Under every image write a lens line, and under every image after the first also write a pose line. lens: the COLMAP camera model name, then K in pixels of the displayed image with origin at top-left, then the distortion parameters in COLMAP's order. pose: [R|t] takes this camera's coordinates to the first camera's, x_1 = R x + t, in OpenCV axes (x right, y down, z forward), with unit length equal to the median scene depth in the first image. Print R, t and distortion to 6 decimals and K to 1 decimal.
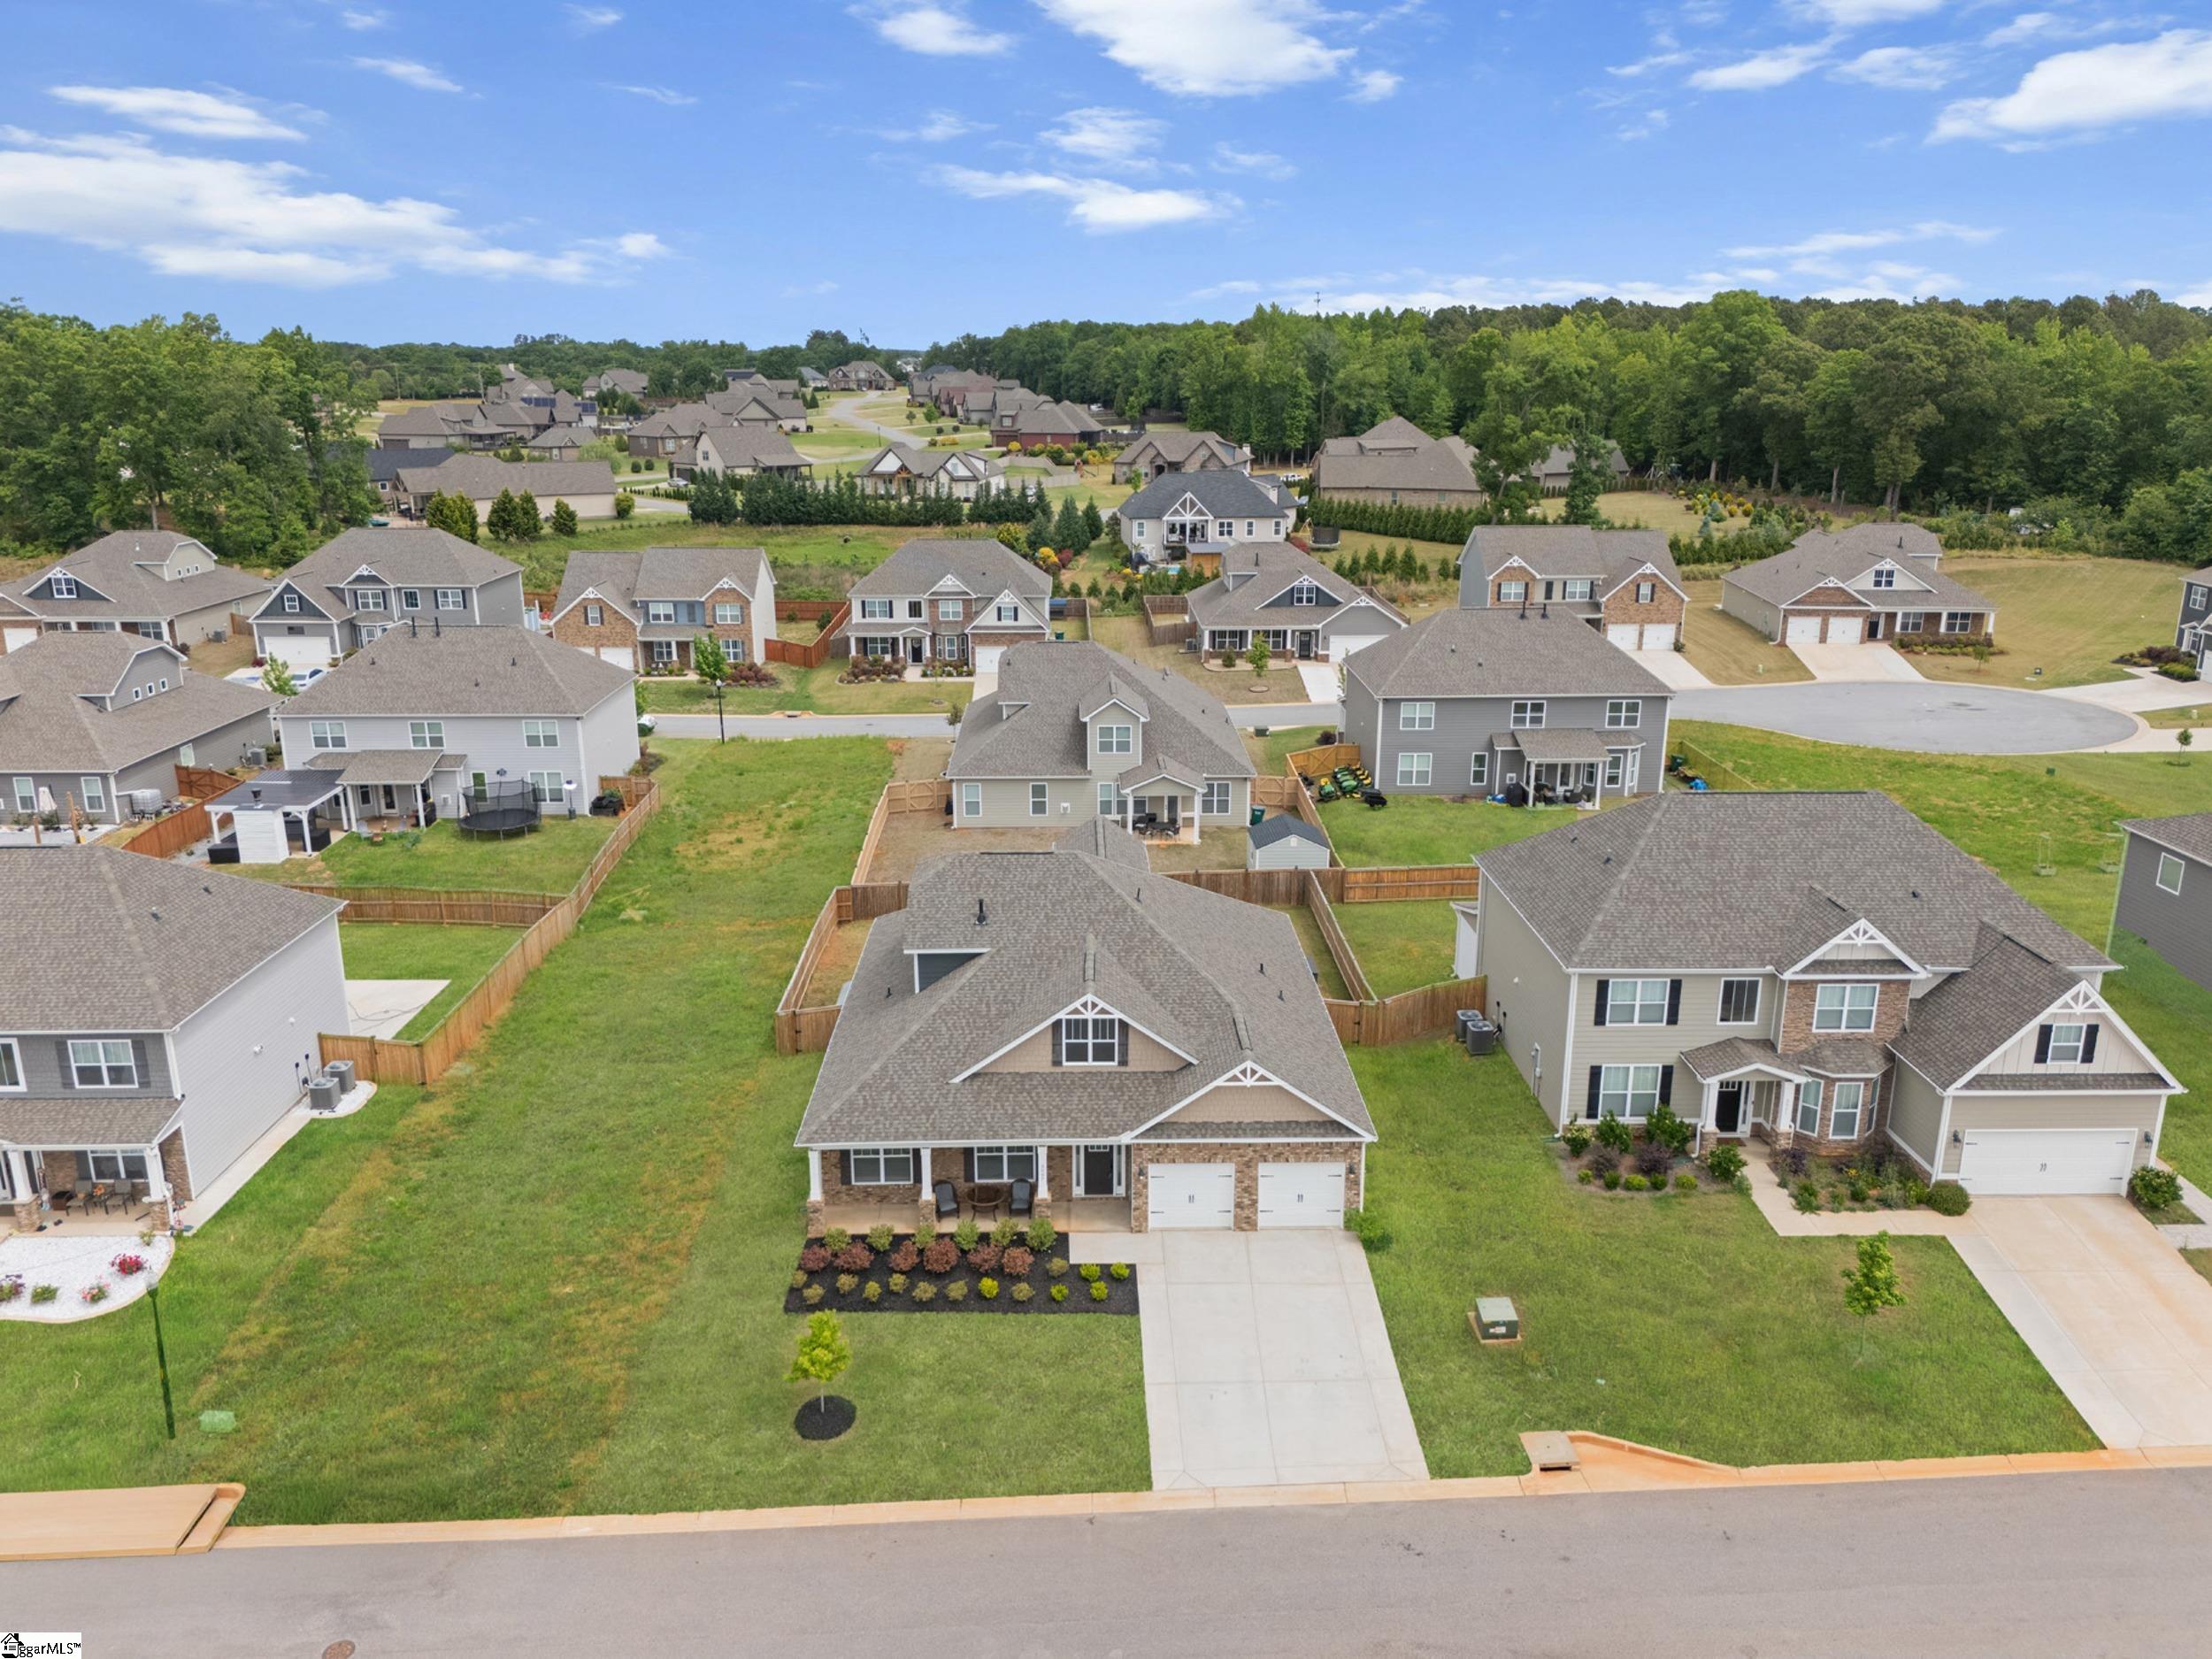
lens RADIAL K [[1619.4, 0, 1106.0], [0, 1619.4, 829.5], [0, 0, 1]] dist [0.084497, -0.096778]
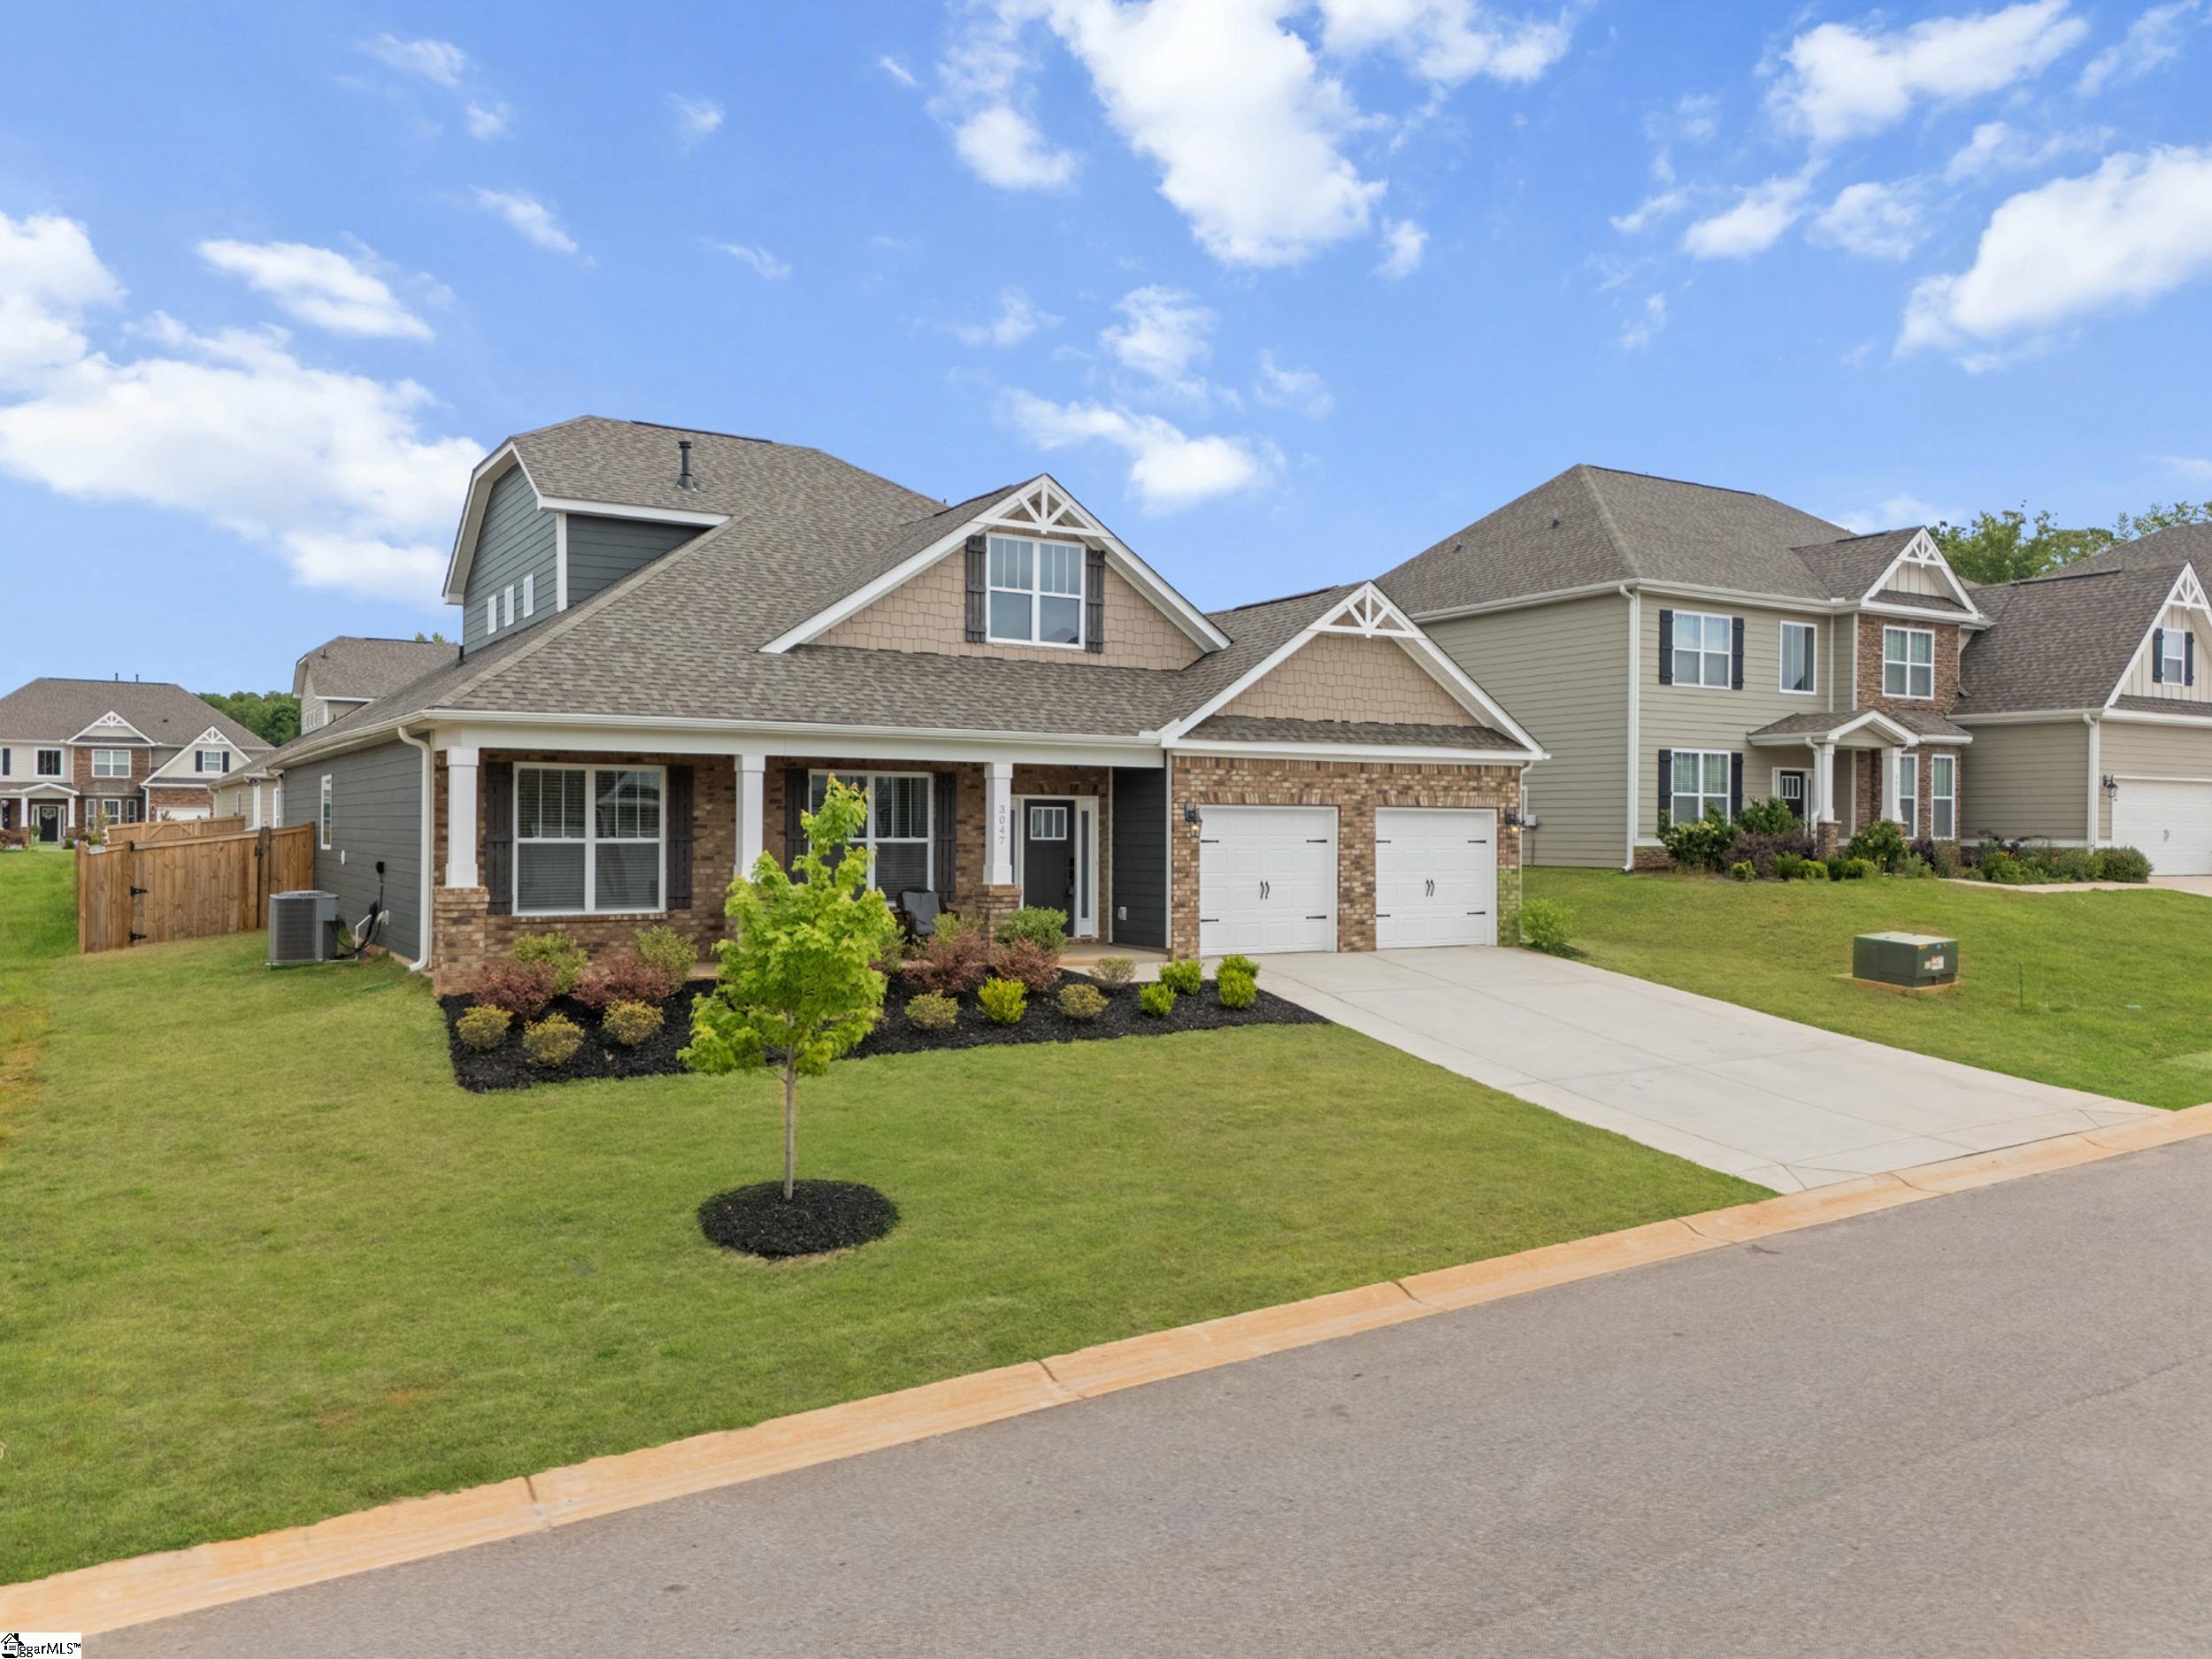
lens RADIAL K [[1619.4, 0, 1106.0], [0, 1619.4, 829.5], [0, 0, 1]] dist [0.084497, -0.096778]
pose [[0.862527, 0.009508, 0.505922, -0.125907], [0.128603, 0.962875, -0.237347, 0.168072], [-0.489397, 0.269781, 0.829282, 0.318367]]
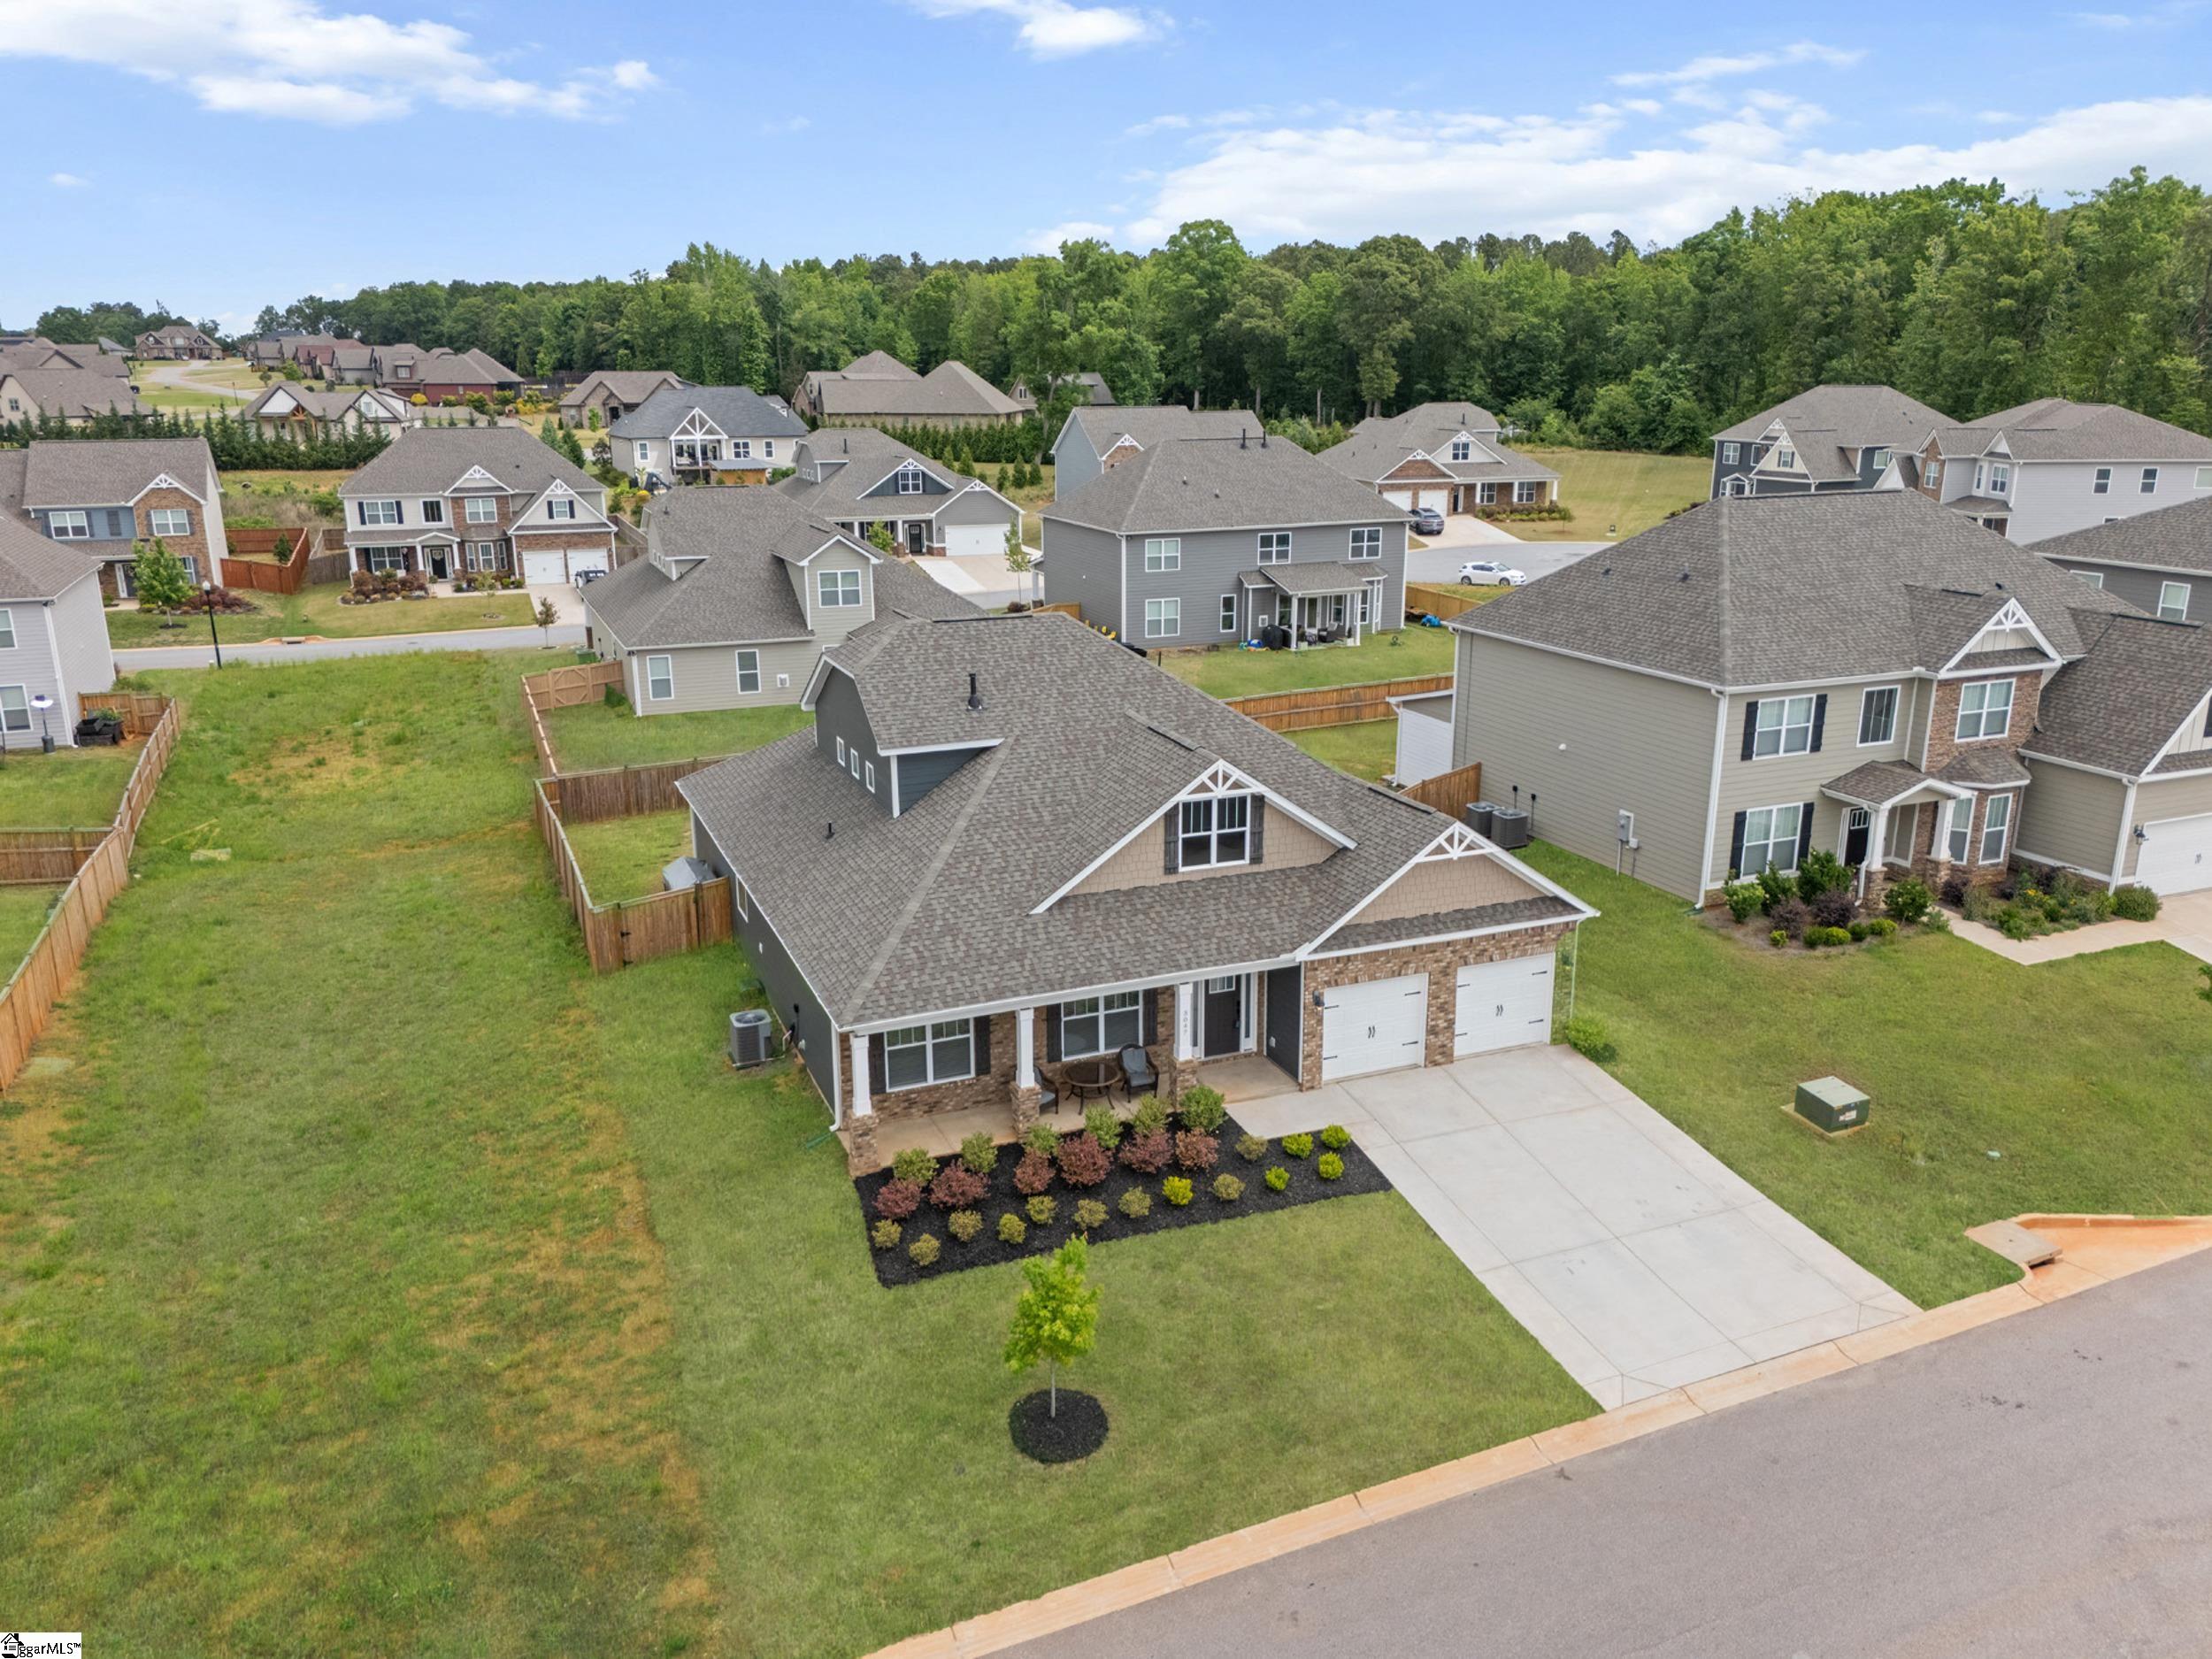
lens RADIAL K [[1619.4, 0, 1106.0], [0, 1619.4, 829.5], [0, 0, 1]] dist [0.084497, -0.096778]
pose [[0.932008, -0.100835, 0.348129, -0.156546], [0.101216, 0.994717, 0.017143, 0.059496], [-0.348019, 0.019259, 0.937290, 0.190937]]
